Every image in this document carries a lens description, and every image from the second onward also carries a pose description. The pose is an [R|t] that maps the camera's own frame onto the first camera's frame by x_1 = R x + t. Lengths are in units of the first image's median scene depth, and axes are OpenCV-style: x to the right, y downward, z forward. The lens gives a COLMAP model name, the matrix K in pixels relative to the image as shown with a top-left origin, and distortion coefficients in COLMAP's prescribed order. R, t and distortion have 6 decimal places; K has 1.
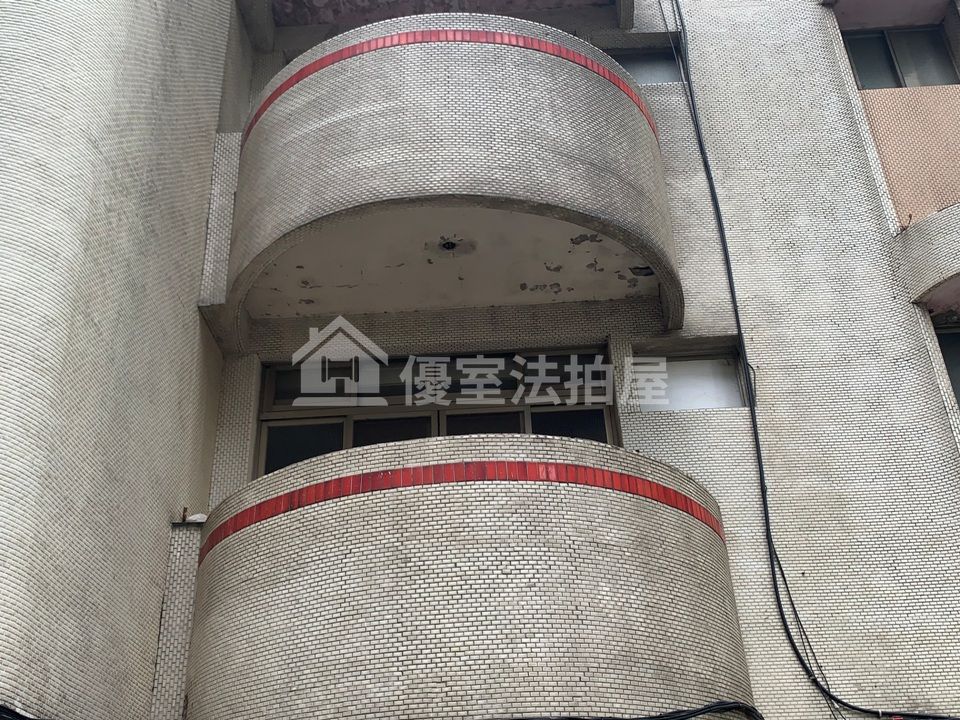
lens RADIAL K [[1014.7, 0, 472.7], [0, 1014.7, 358.8], [0, 0, 1]] dist [0.044015, 0.000000]
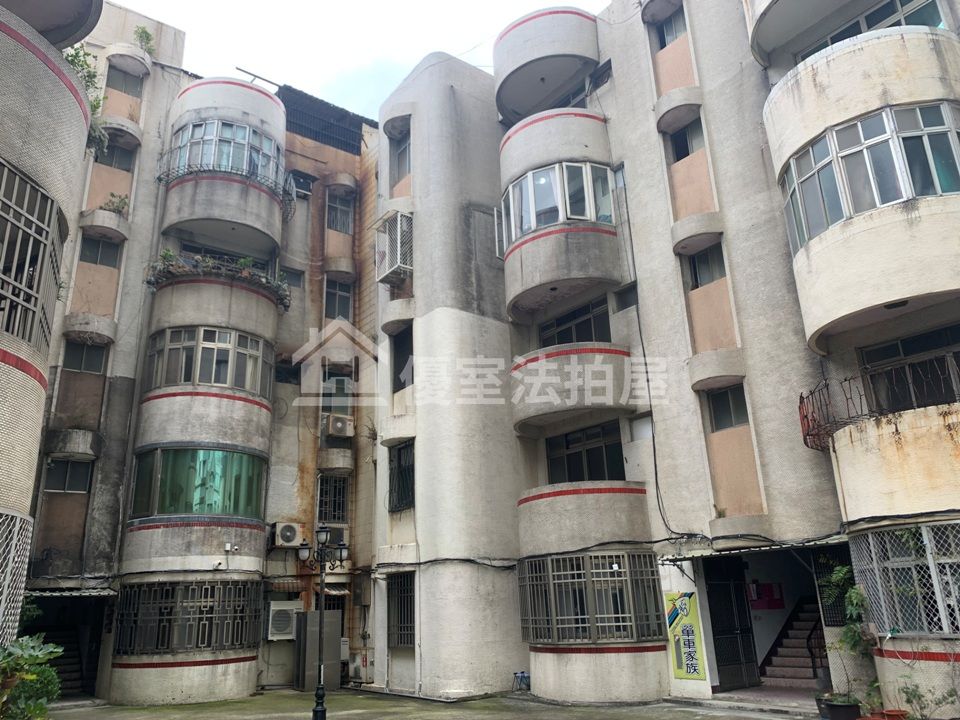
lens RADIAL K [[737.2, 0, 470.6], [0, 737.2, 352.4], [0, 0, 1]] dist [0.039565, -0.049204]
pose [[0.639317, -0.239402, -0.730726, 1.711383], [0.399046, 0.915613, 0.049152, -0.550173], [0.657295, -0.323017, 0.680899, -0.861476]]
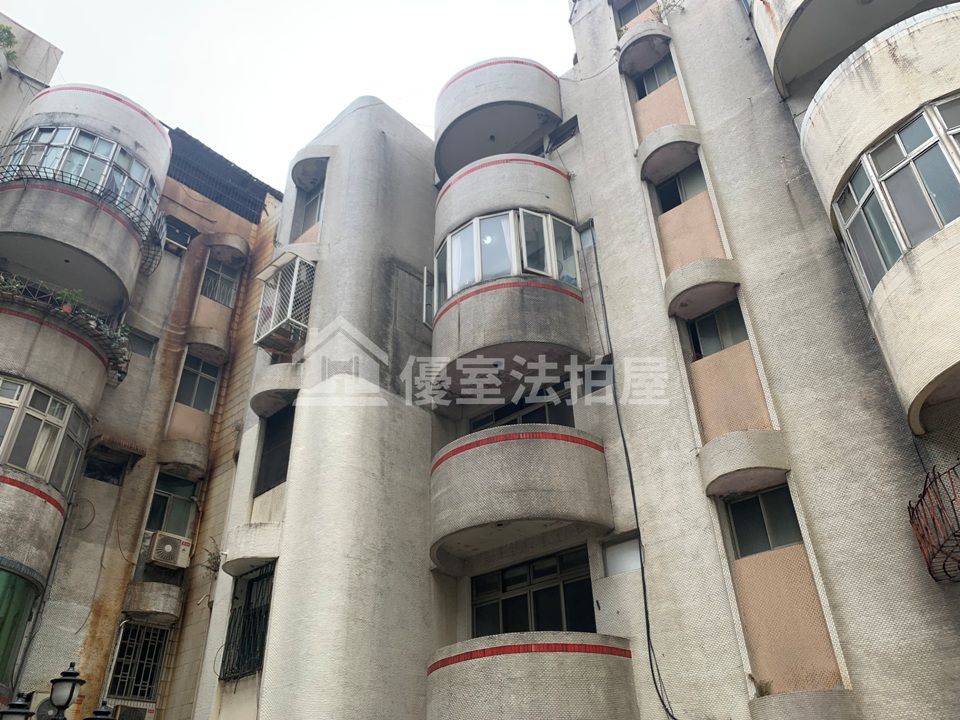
lens RADIAL K [[737.2, 0, 471.8], [0, 737.2, 349.9], [0, 0, 1]] dist [0.039565, -0.049204]
pose [[0.761757, -0.341903, -0.550299, 1.045085], [0.320437, 0.937070, -0.138637, -0.286168], [0.563069, -0.070729, 0.823378, -0.431652]]
